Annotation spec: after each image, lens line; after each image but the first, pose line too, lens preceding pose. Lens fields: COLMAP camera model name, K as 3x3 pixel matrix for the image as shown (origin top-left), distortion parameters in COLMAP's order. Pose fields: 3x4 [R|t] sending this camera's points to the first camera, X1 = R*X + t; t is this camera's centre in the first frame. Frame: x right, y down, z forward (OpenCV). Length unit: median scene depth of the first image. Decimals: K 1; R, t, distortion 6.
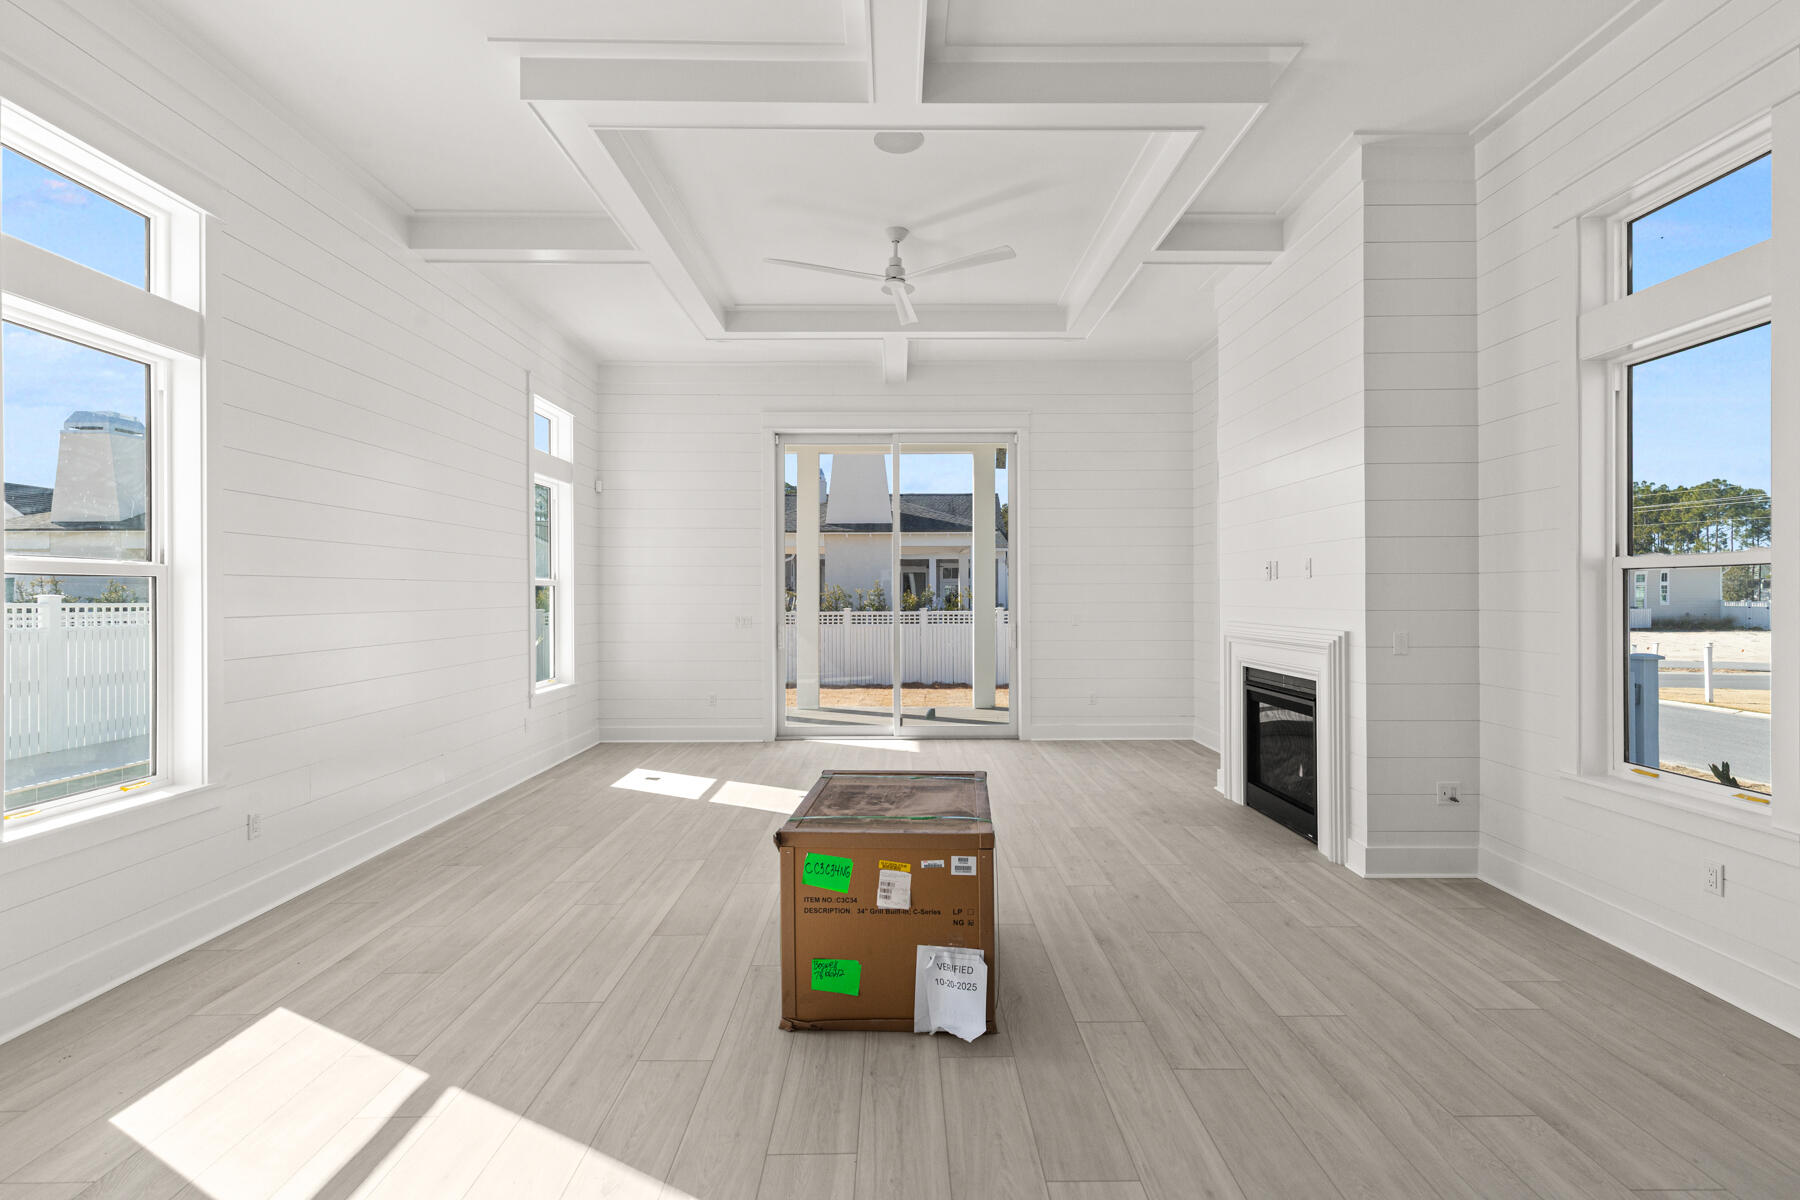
lens RADIAL K [[829.2, 0, 897.1], [0, 829.2, 592.5], [0, 0, 1]] dist [0.001527, -0.000121]
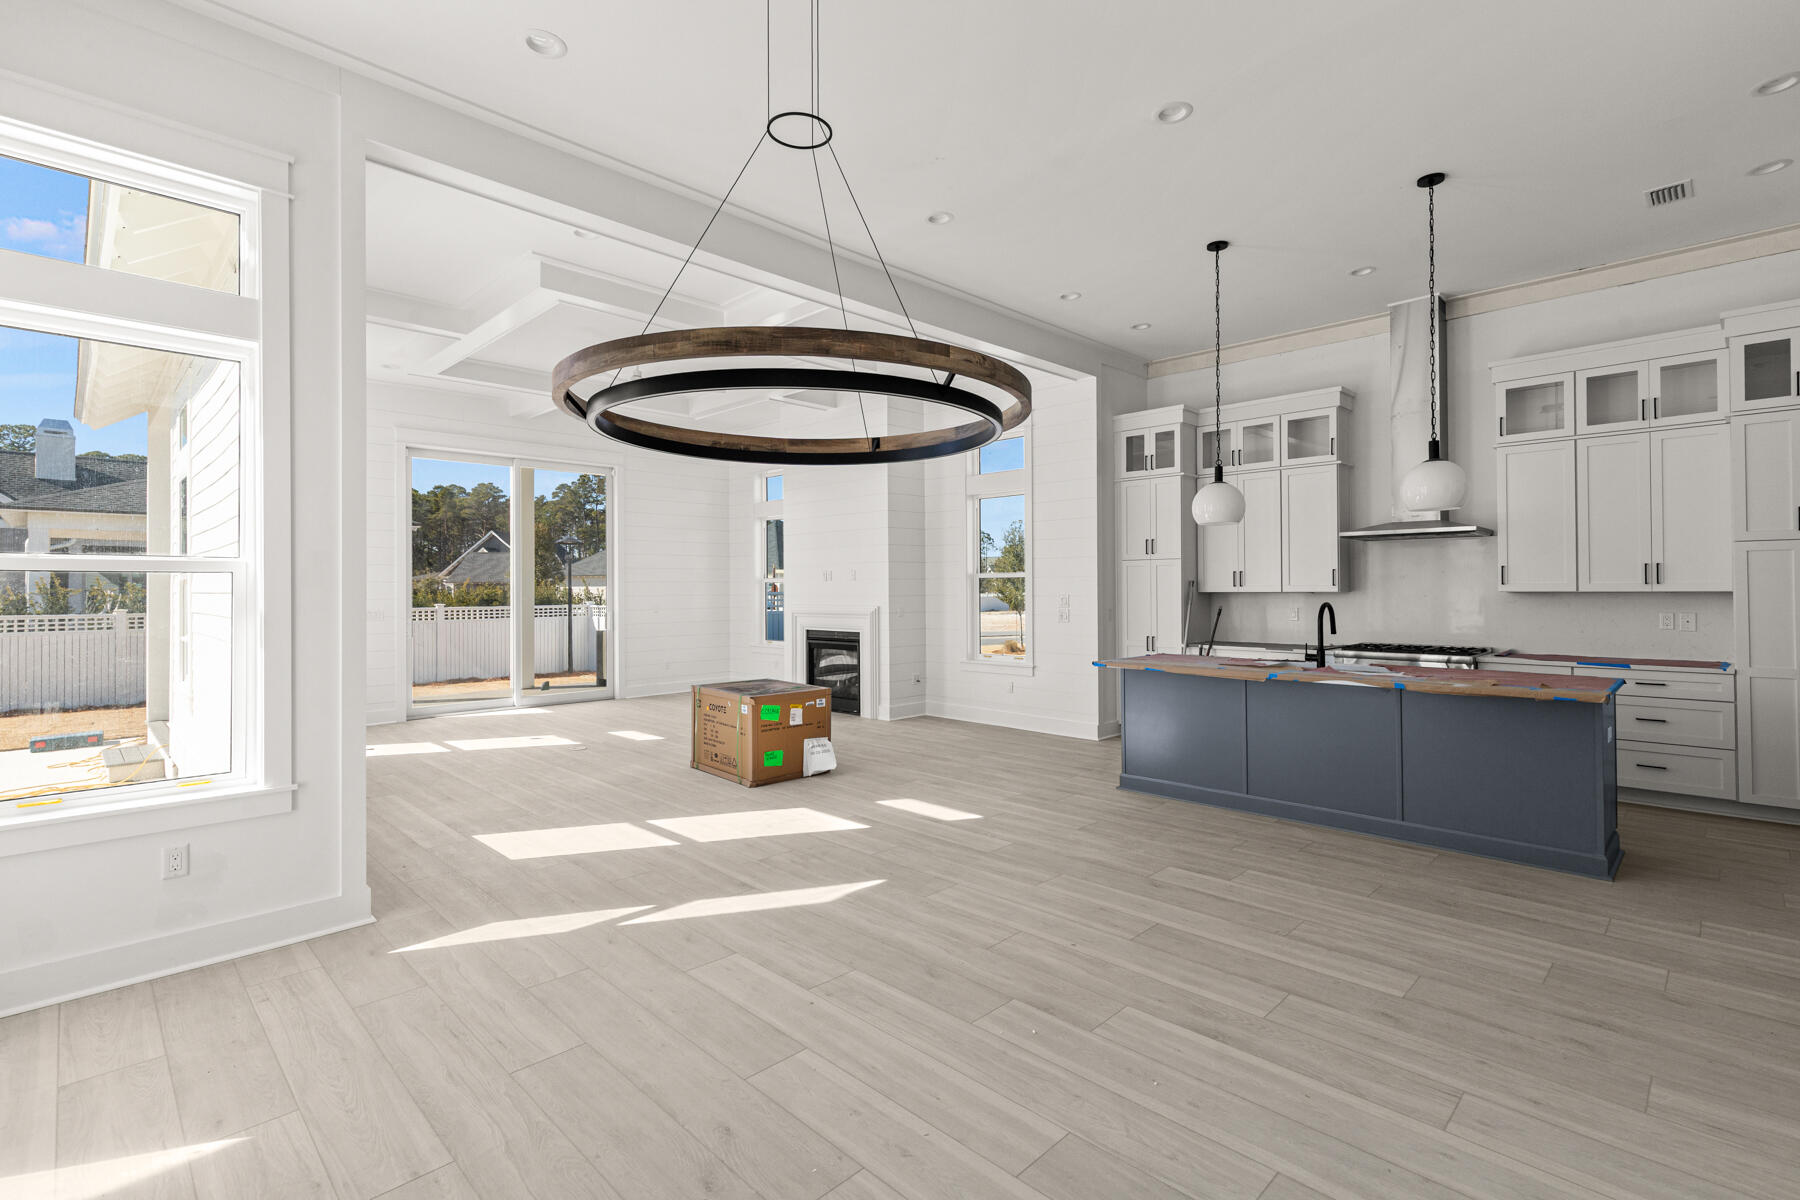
lens RADIAL K [[829.2, 0, 908.1], [0, 829.2, 594.4], [0, 0, 1]] dist [0.001527, -0.000121]
pose [[0.707933, -0.006814, 0.706247, -0.954467], [0.003706, 0.999976, 0.005933, 0.005190], [-0.706270, -0.001583, 0.707940, -0.573734]]
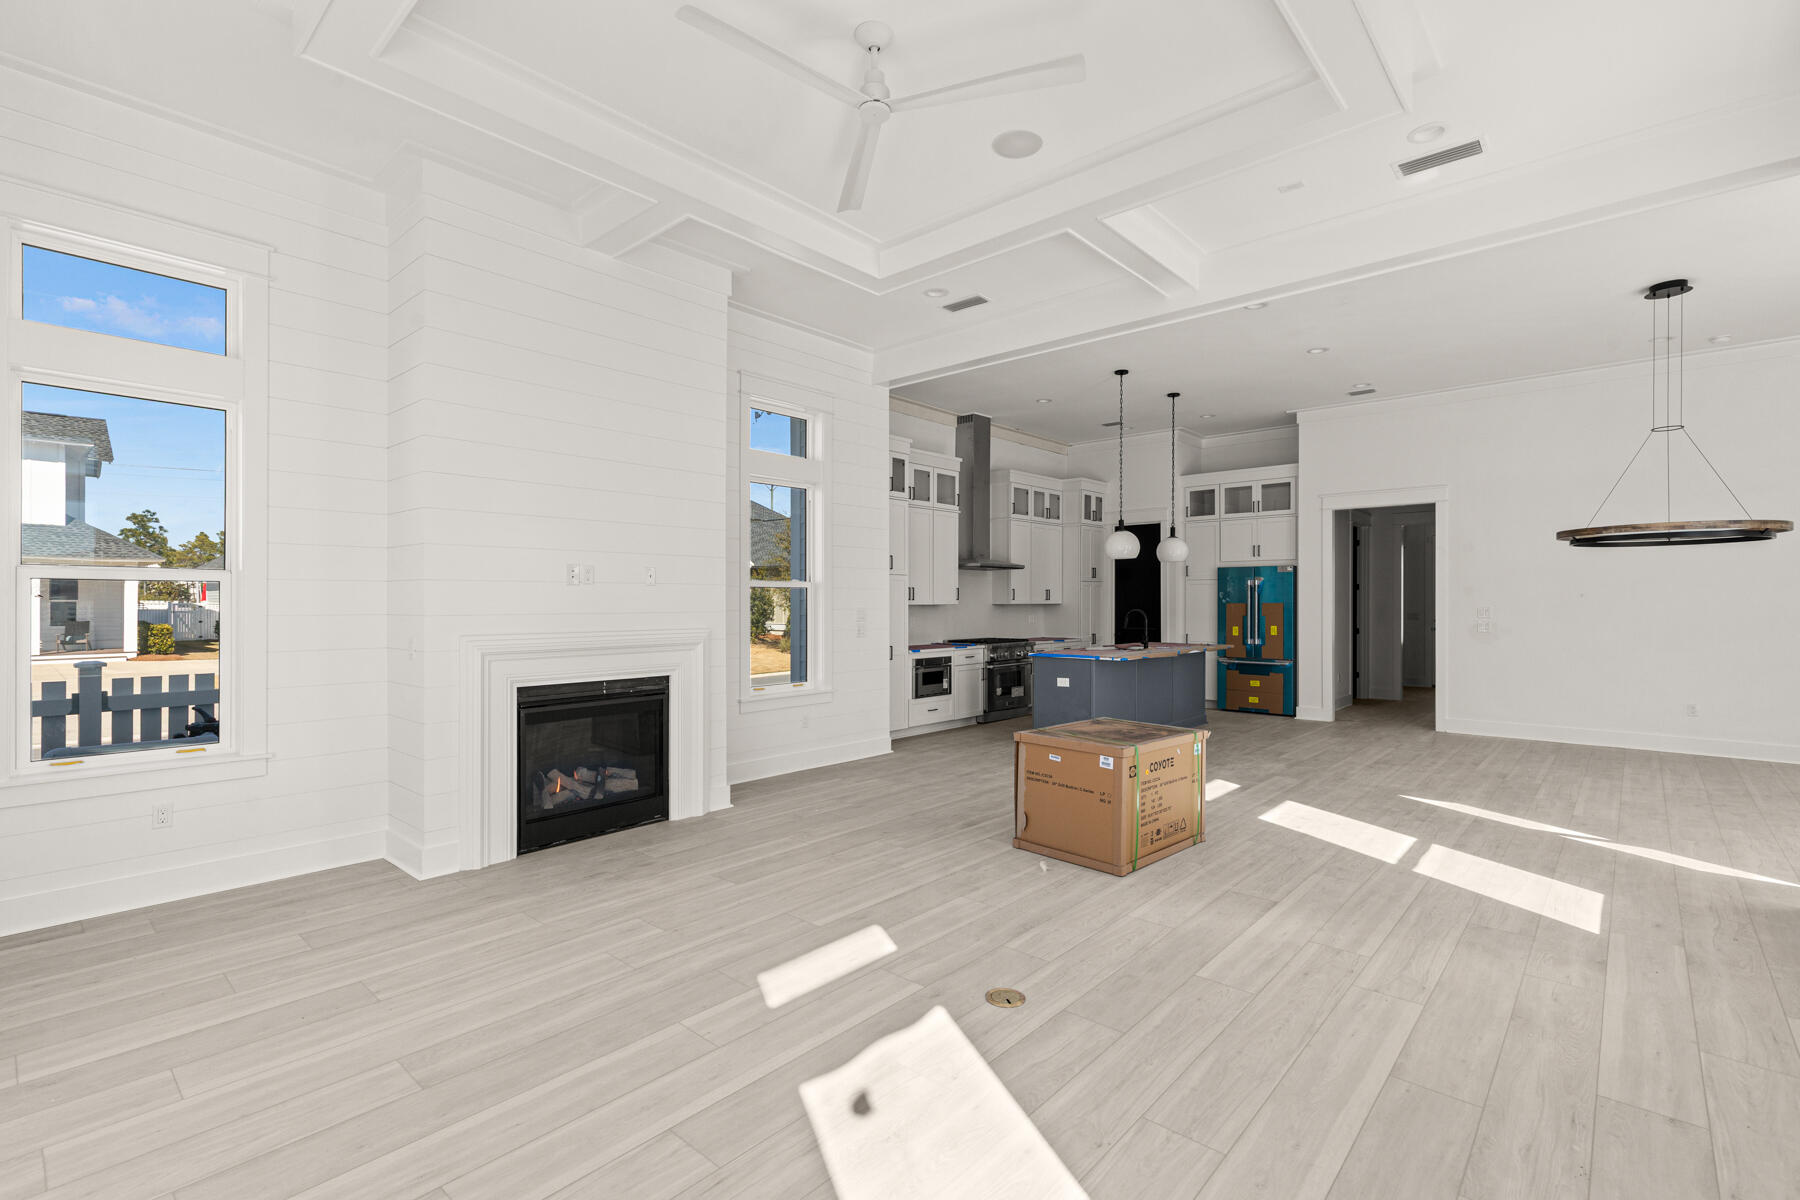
lens RADIAL K [[829.2, 0, 897.8], [0, 829.2, 598.9], [0, 0, 1]] dist [0.001527, -0.000121]
pose [[-0.744960, 0.002529, 0.667104, -0.582604], [0.000082, 0.999993, -0.003700, 0.005340], [-0.667109, -0.002702, -0.744955, 1.920248]]
